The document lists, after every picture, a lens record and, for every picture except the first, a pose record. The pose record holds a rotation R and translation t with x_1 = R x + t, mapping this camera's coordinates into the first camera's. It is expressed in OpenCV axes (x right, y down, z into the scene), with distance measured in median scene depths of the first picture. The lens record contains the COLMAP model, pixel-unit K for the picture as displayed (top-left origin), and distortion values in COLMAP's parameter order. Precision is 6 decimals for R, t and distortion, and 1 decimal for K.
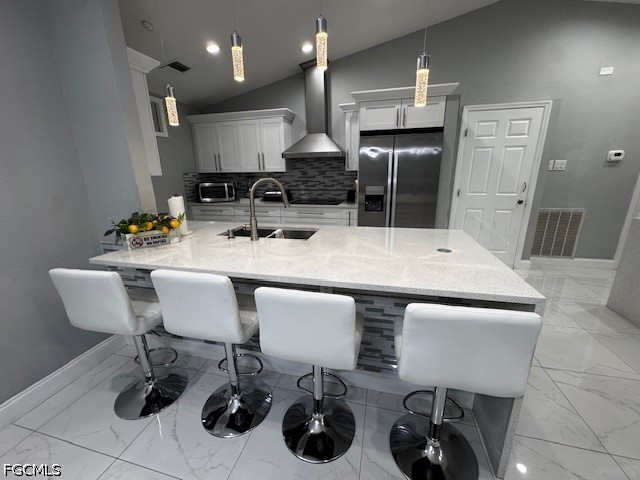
lens RADIAL K [[256.9, 0, 321.3], [0, 256.9, 239.1], [0, 0, 1]] dist [-0.008815, -0.000189]
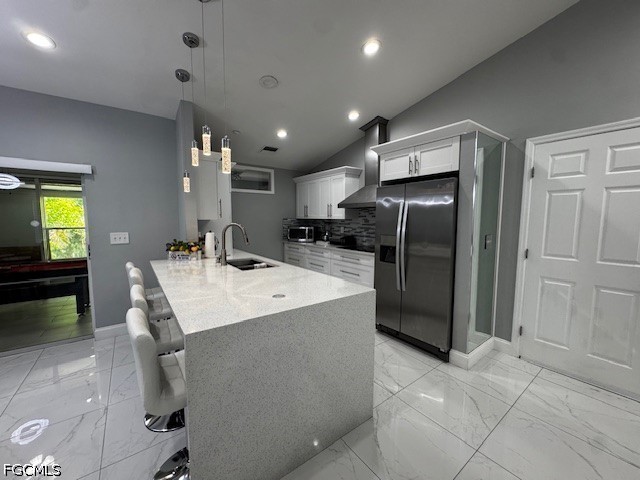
lens RADIAL K [[256.9, 0, 319.4], [0, 256.9, 242.3], [0, 0, 1]] dist [-0.008815, -0.000189]
pose [[0.770793, 0.078275, -0.632259, 0.539773], [-0.177833, 0.979411, -0.095545, -0.043631], [0.611762, 0.186082, 0.768843, 0.107356]]
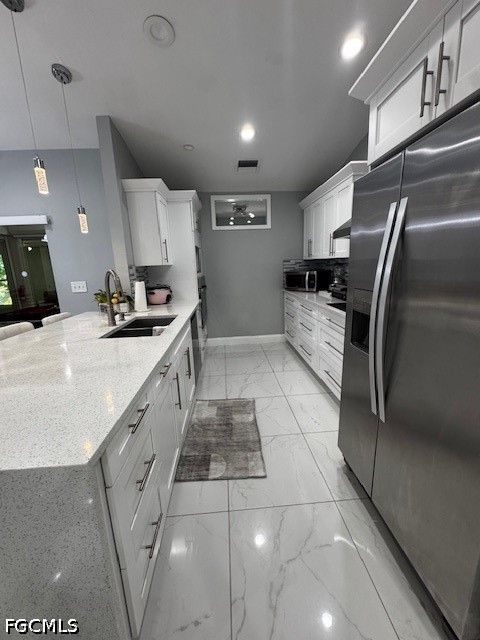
lens RADIAL K [[256.9, 0, 238.9], [0, 256.9, 320.9], [0, 0, 1]] dist [-0.008815, -0.000189]
pose [[0.294152, 0.209676, -0.932476, 0.483495], [-0.214399, 0.965251, 0.149413, -0.156162], [0.931401, 0.155971, 0.328884, 0.594845]]
